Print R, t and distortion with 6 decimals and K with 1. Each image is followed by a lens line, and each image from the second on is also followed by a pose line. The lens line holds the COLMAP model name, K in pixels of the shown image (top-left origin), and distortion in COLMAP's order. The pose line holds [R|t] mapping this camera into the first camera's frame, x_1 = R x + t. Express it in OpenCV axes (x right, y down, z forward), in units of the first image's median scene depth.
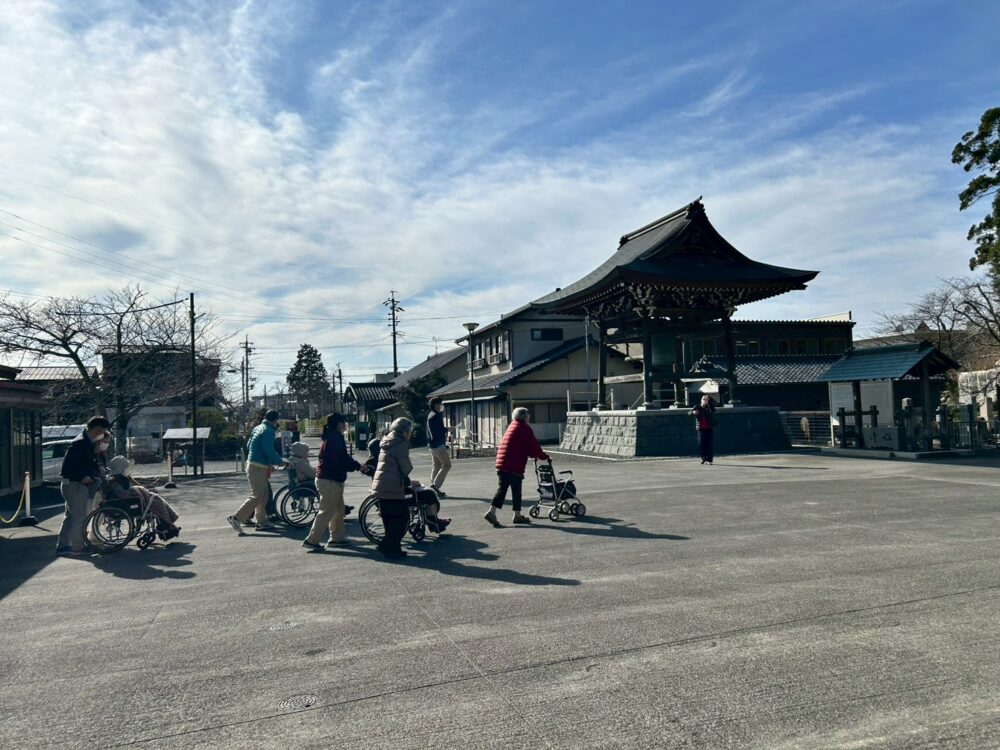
lens RADIAL K [[739.1, 0, 497.7], [0, 739.1, 376.3], [0, 0, 1]] dist [0.009932, 0.000654]
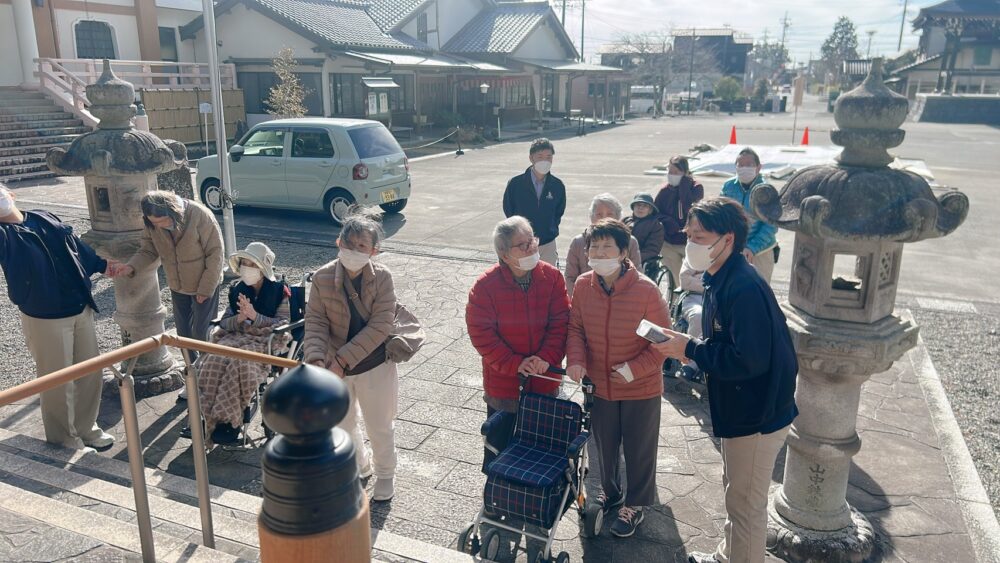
lens RADIAL K [[777.1, 0, 500.2], [0, 777.1, 282.7], [0, 0, 1]] dist [0.001219, 0.000020]
pose [[0.745599, 0.208334, -0.632992, 0.358821], [-0.000237, 0.949959, 0.312376, -0.054833], [0.666395, -0.232757, 0.708338, -0.548733]]
